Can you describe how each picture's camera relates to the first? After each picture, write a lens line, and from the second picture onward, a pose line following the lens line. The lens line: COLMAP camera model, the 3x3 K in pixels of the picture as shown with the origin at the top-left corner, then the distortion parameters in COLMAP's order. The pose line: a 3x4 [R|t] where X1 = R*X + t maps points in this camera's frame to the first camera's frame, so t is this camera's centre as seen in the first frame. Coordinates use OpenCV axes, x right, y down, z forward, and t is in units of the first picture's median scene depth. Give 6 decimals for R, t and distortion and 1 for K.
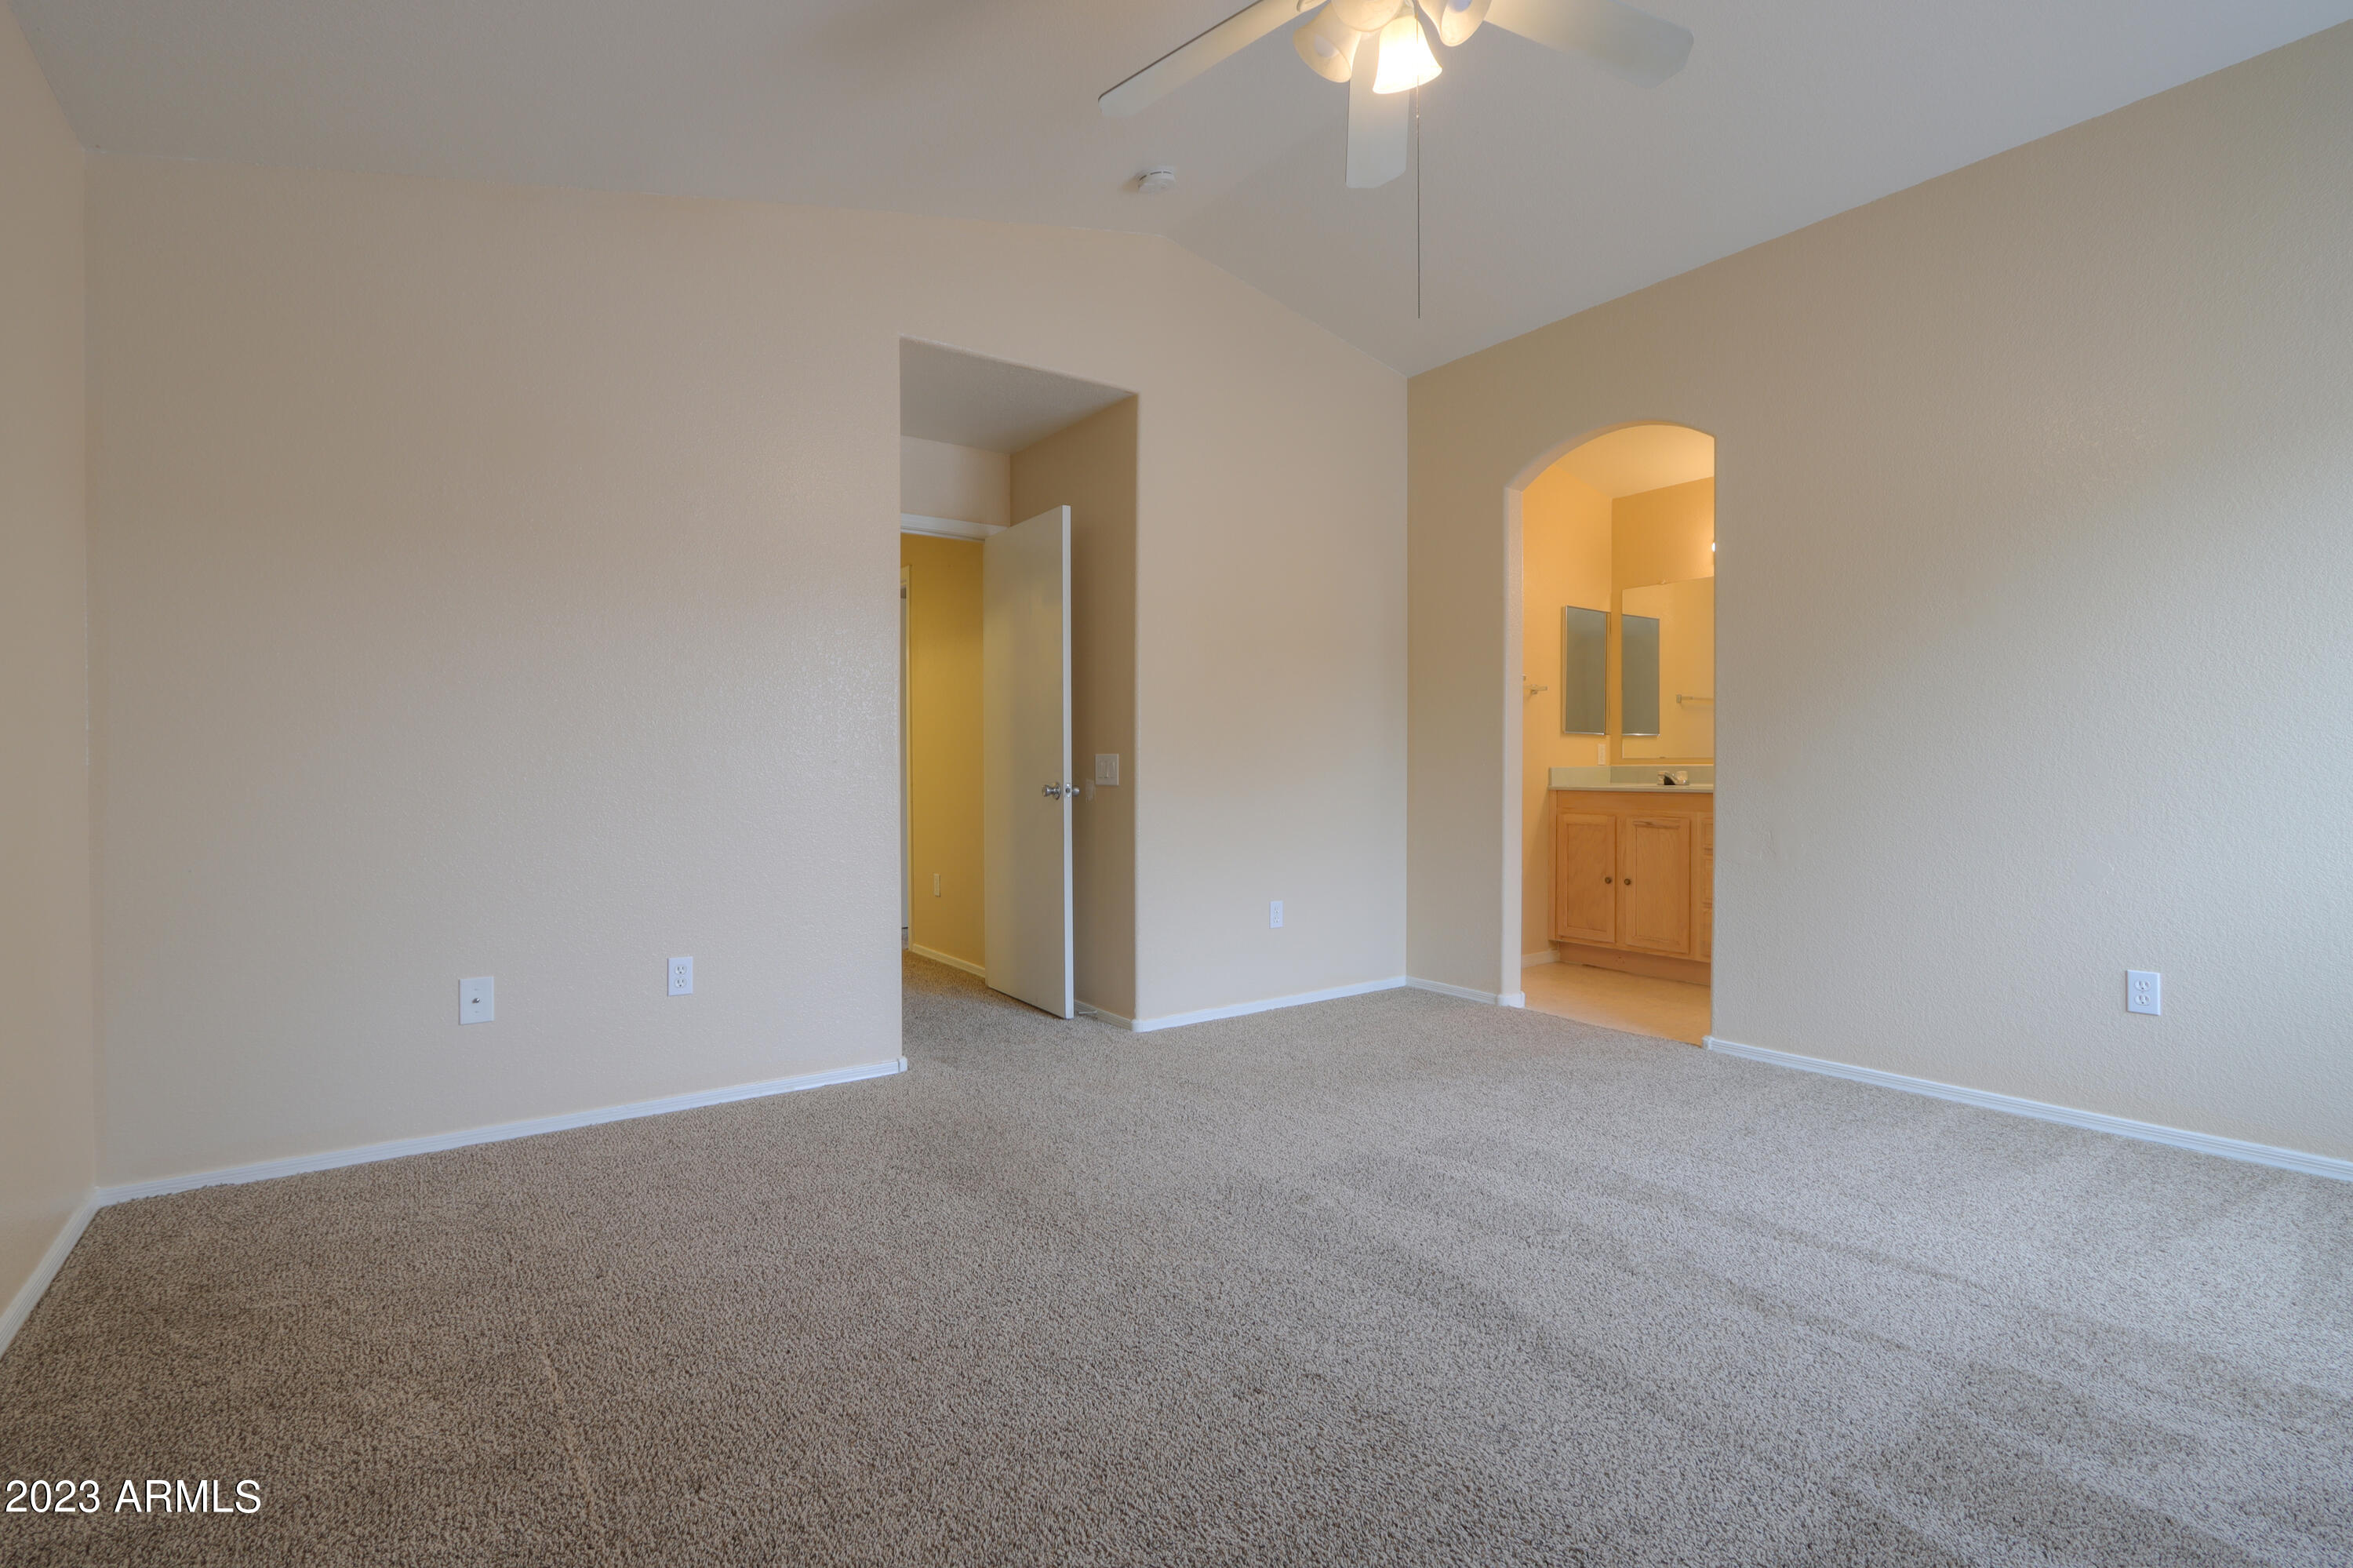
lens RADIAL K [[1106.0, 0, 1182.5], [0, 1106.0, 792.5], [0, 0, 1]] dist [-0.016474, 0.000301]
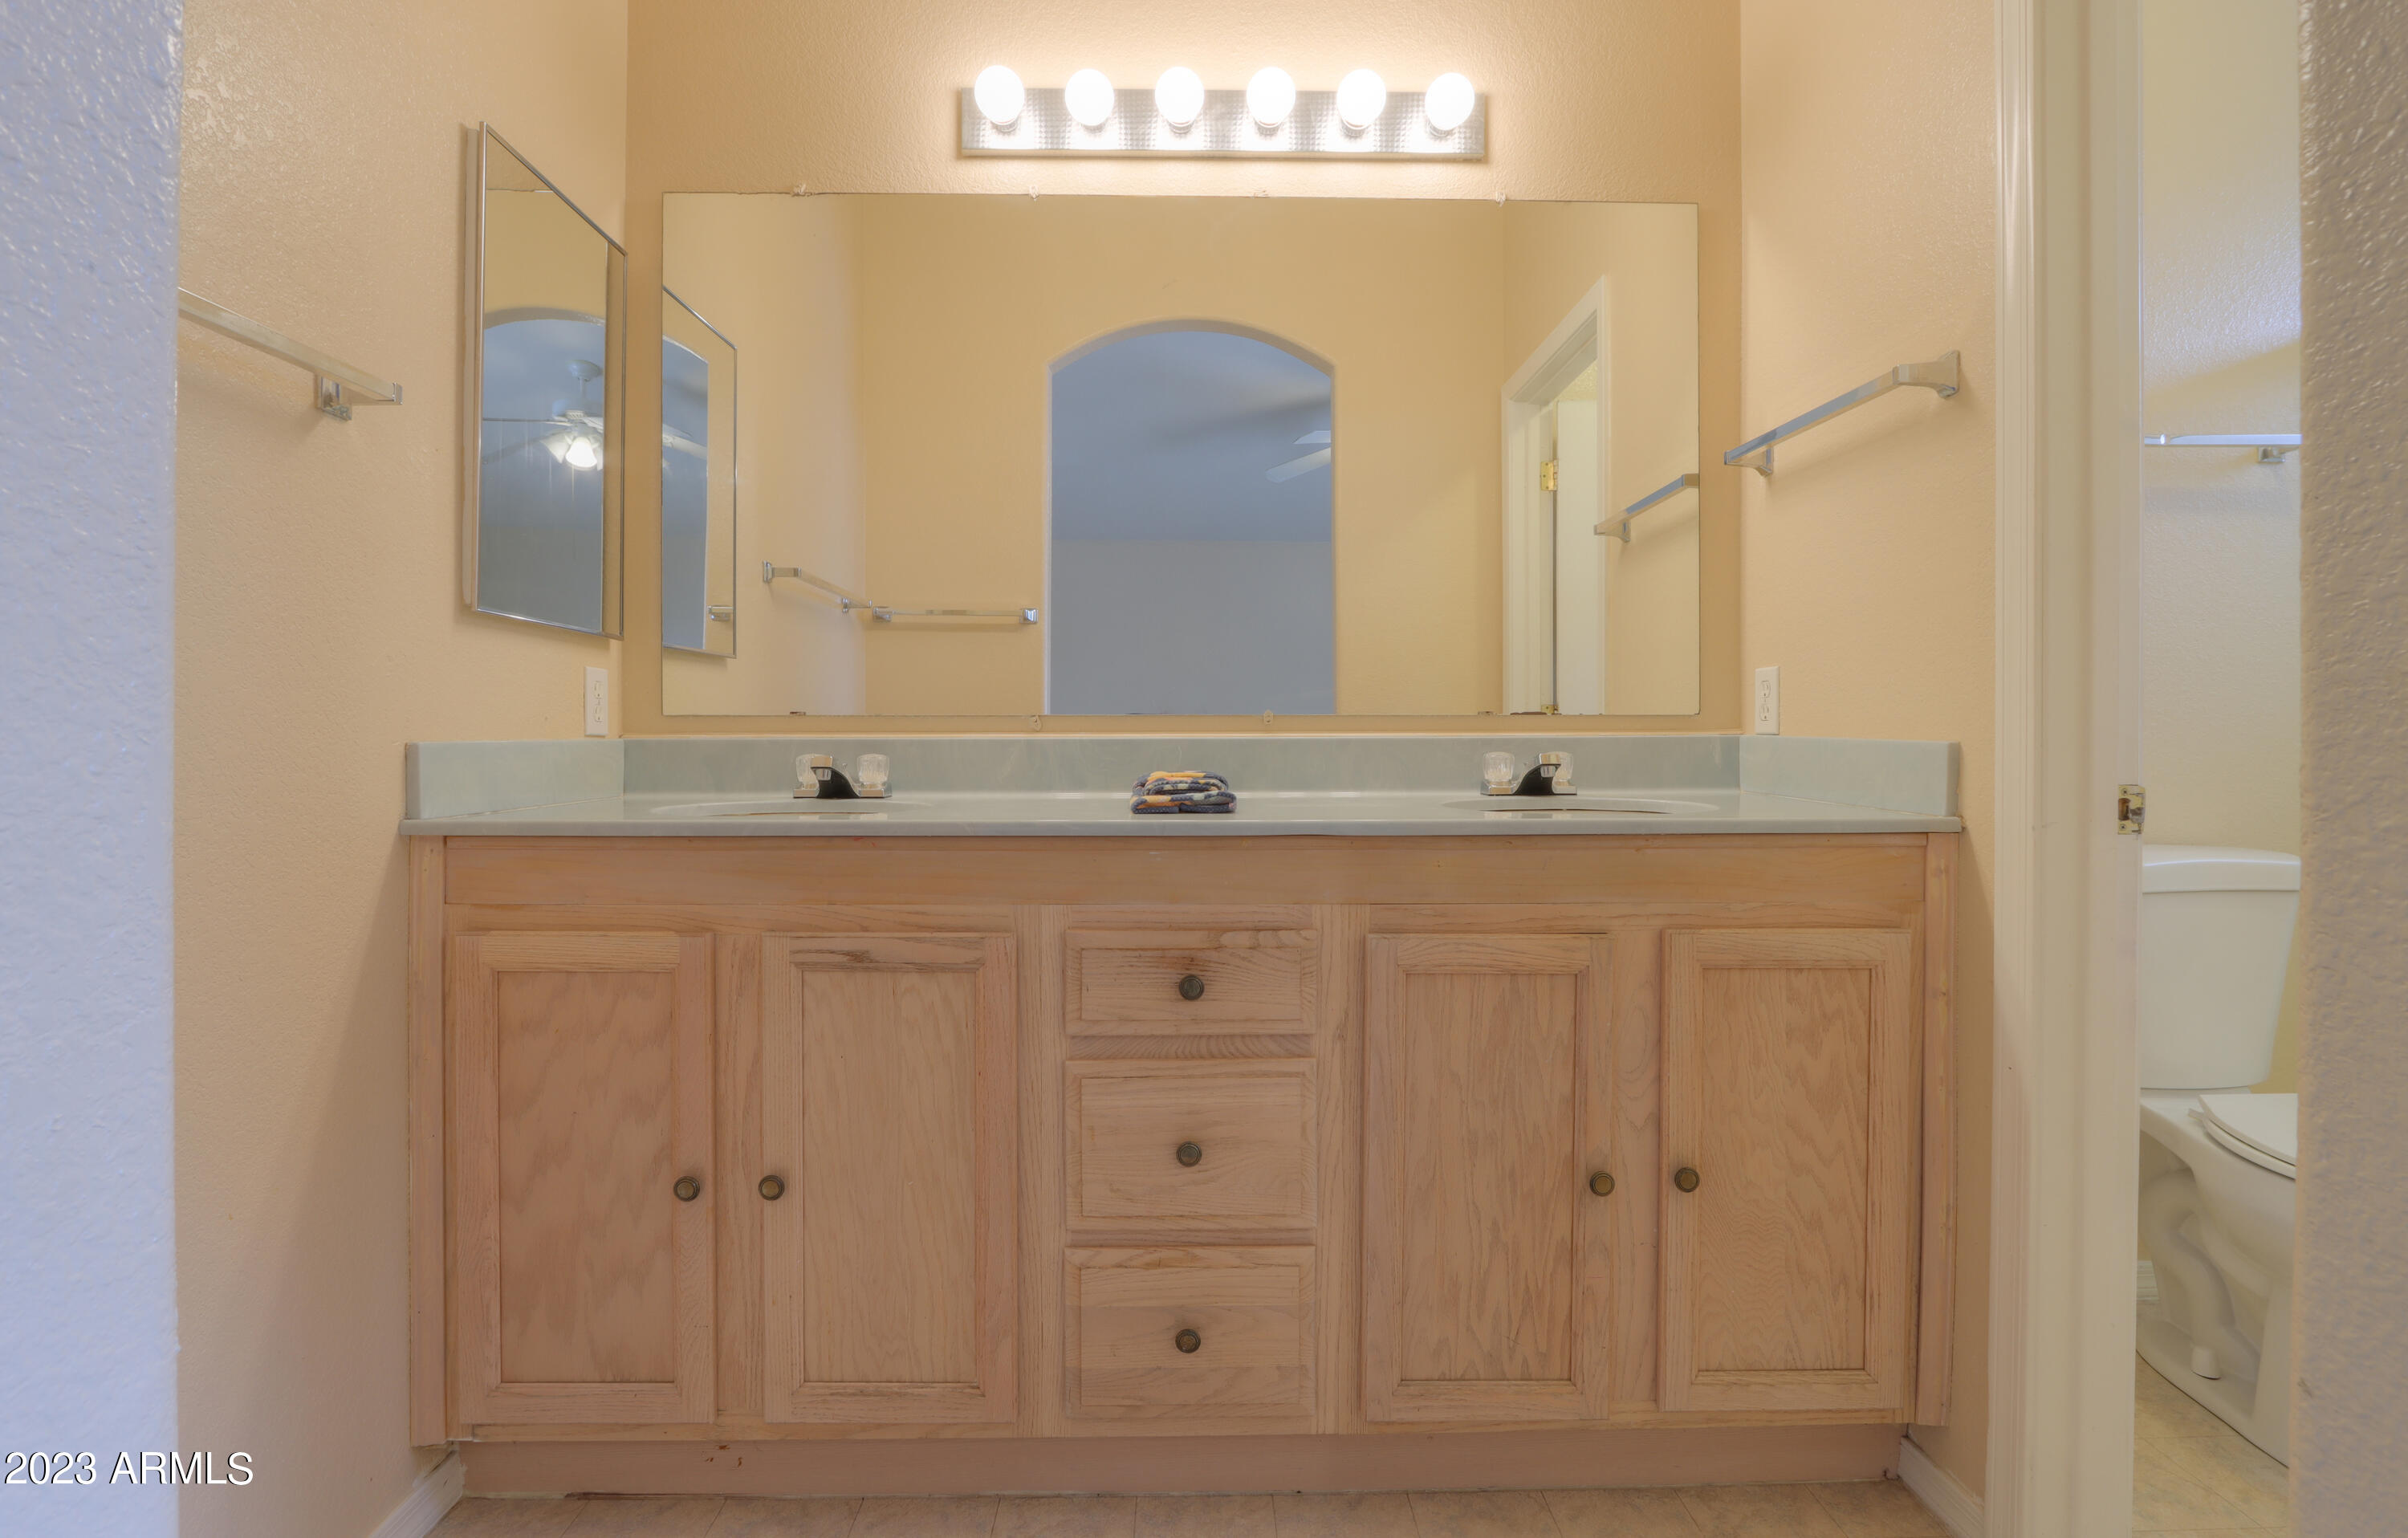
lens RADIAL K [[1120.0, 0, 1199.2], [0, 1120.0, 744.9], [0, 0, 1]] dist [-0.016271, 0.000454]
pose [[0.565225, 0.001807, 0.824935, 0.245813], [0.016154, 0.999782, -0.013259, -0.017227], [-0.824779, 0.020820, 0.565072, 0.770675]]
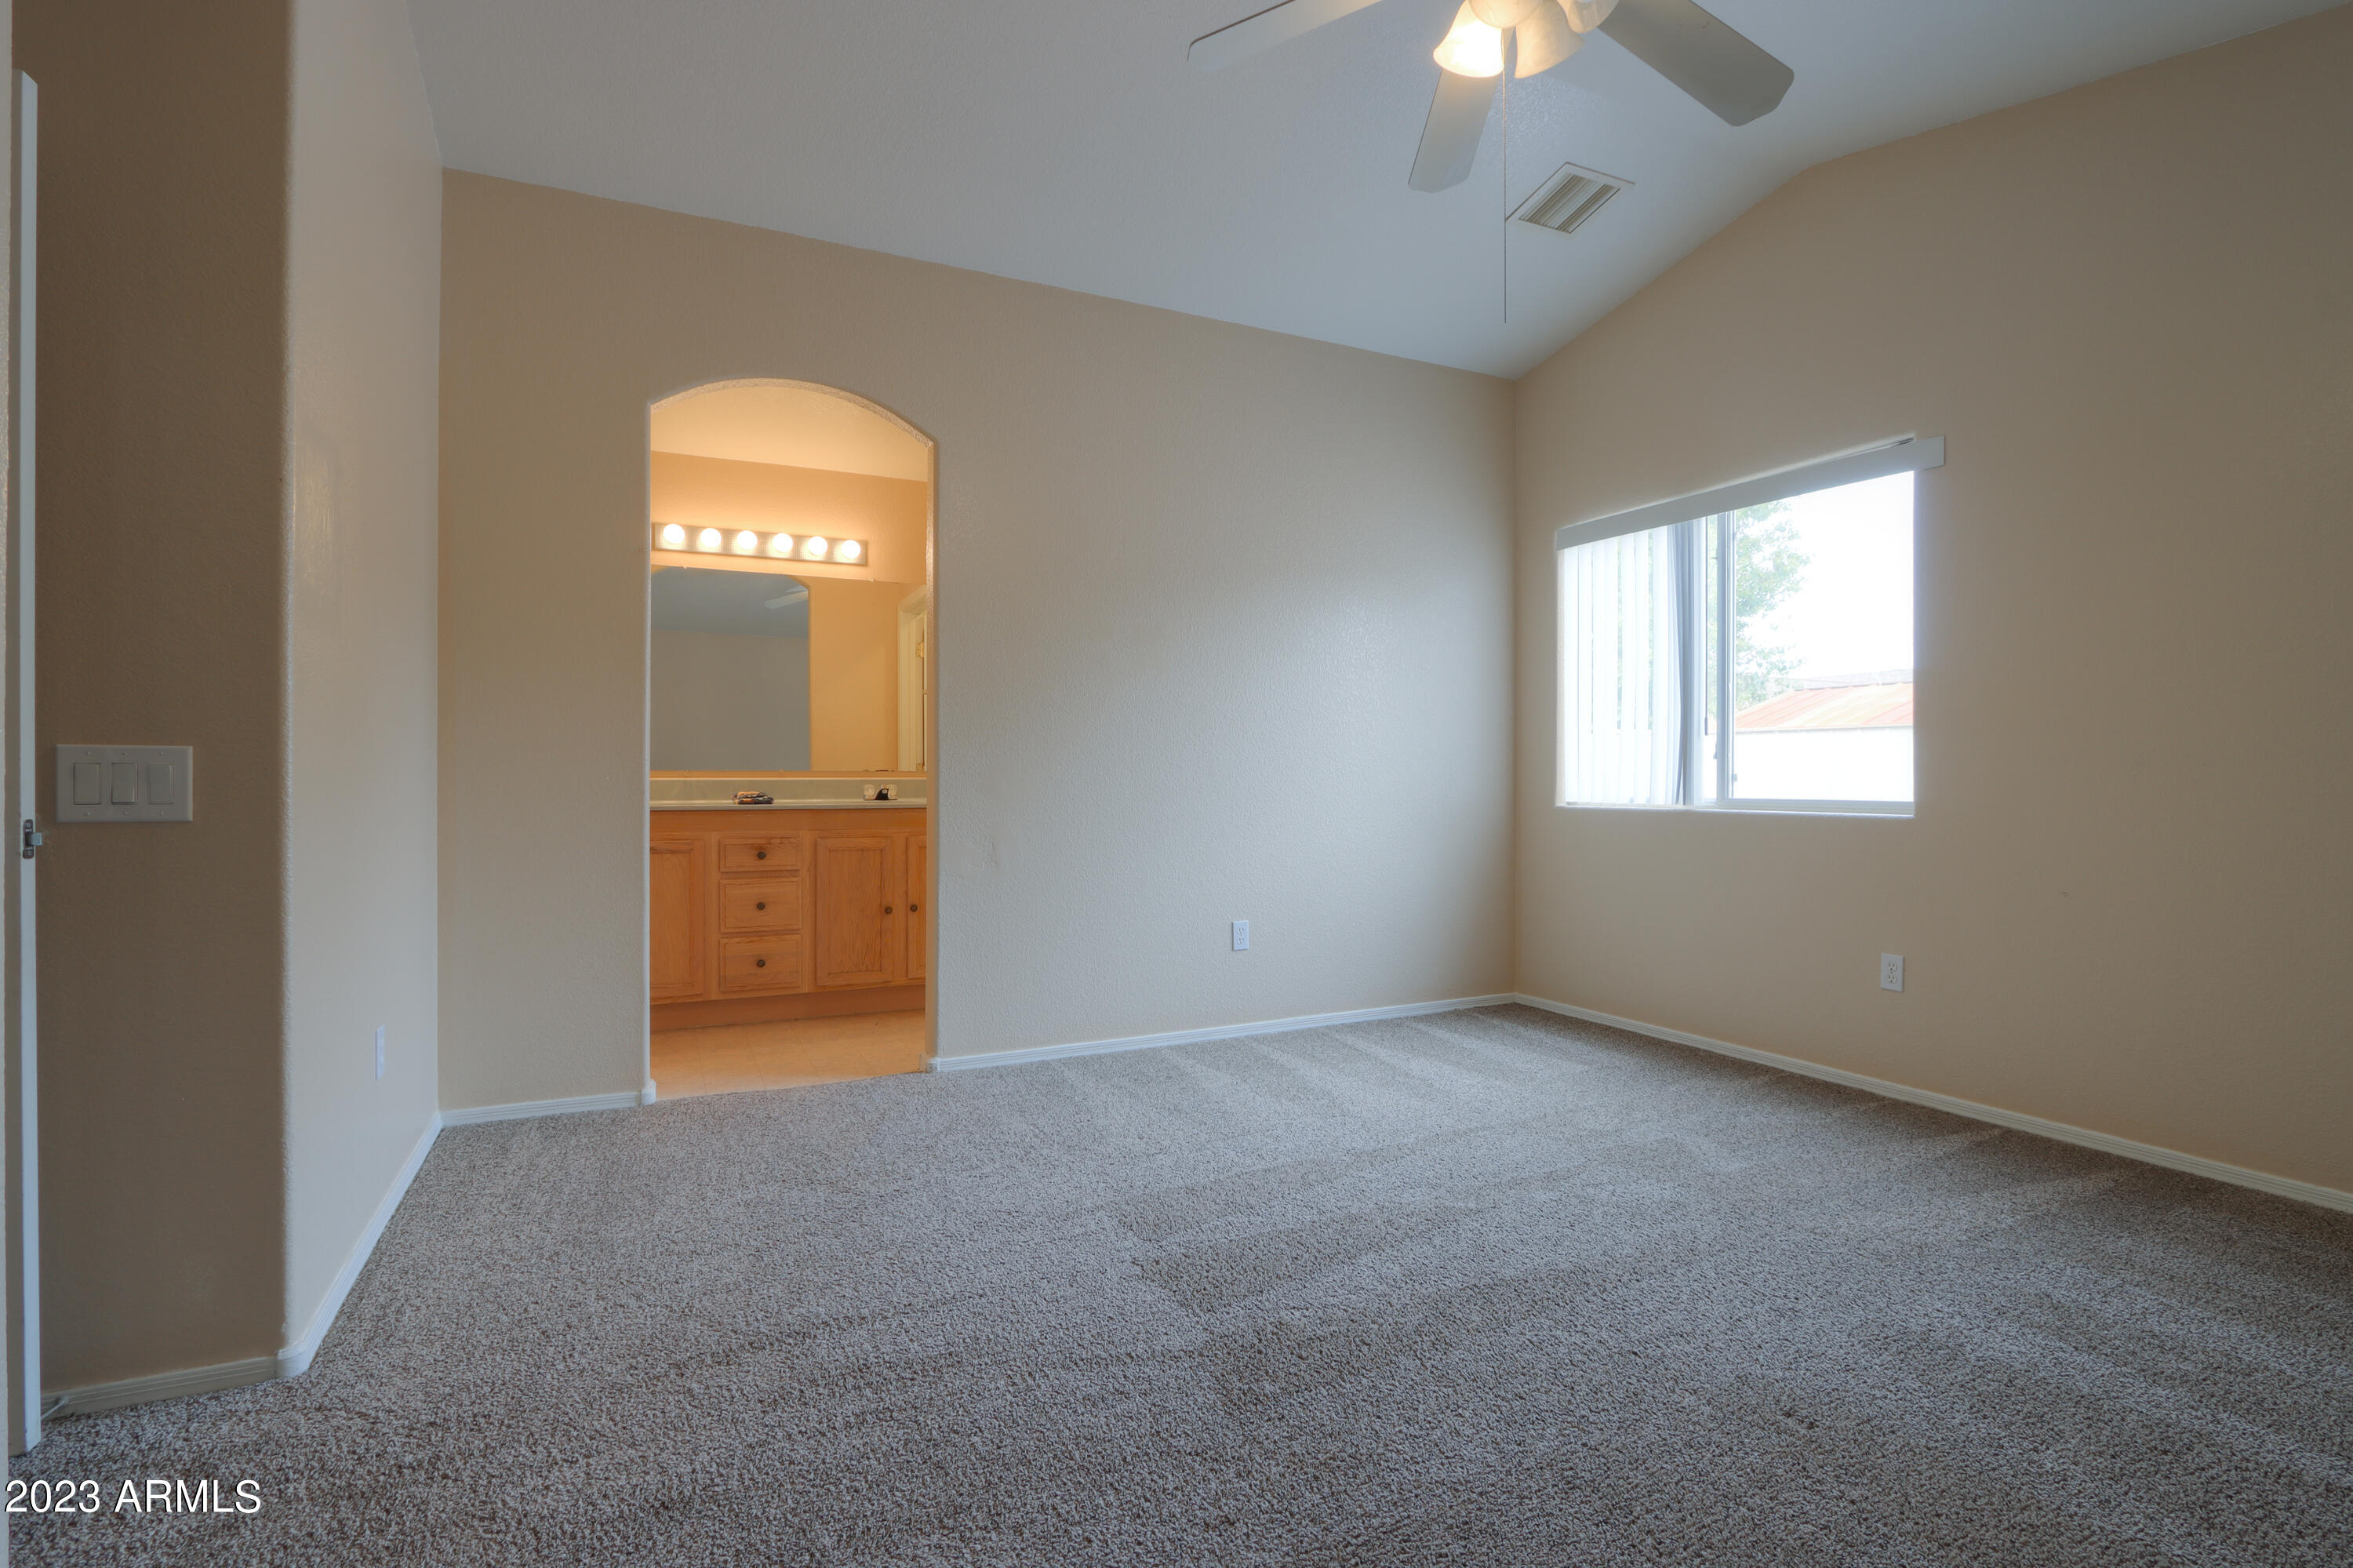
lens RADIAL K [[1106.0, 0, 1182.5], [0, 1106.0, 792.5], [0, 0, 1]] dist [-0.016474, 0.000301]
pose [[0.159134, -0.006496, 0.987236, -0.331014], [0.020902, 0.999776, 0.003210, -0.008533], [-0.987036, 0.020125, 0.159234, 0.462240]]
